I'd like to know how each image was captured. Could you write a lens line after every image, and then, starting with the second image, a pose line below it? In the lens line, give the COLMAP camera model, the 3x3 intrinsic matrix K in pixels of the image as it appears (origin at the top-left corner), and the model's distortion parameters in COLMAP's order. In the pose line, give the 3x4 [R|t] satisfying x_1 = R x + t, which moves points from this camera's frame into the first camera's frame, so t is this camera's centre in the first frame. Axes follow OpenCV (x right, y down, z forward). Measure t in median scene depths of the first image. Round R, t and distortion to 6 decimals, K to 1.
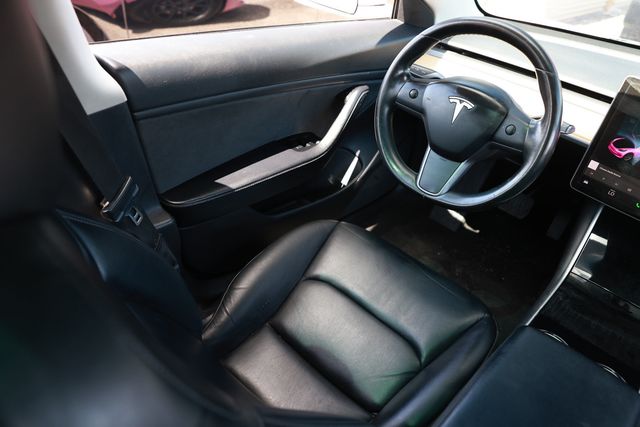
lens RADIAL K [[503.0, 0, 320.0], [0, 503.0, 213.5], [0, 0, 1]] dist [-0.121479, 0.114288]
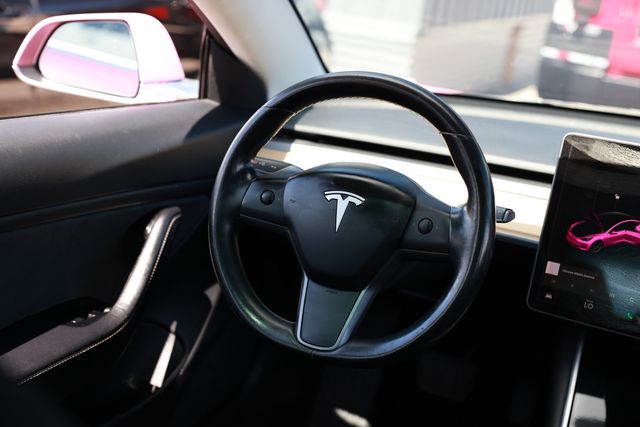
lens RADIAL K [[974.3, 0, 320.0], [0, 974.3, 213.5], [0, 0, 1]] dist [0.059836, 0.002229]
pose [[0.949030, -0.106485, 0.296653, -0.115300], [0.187968, 0.946724, -0.261501, 0.112725], [-0.253003, 0.303933, 0.918485, -0.143853]]
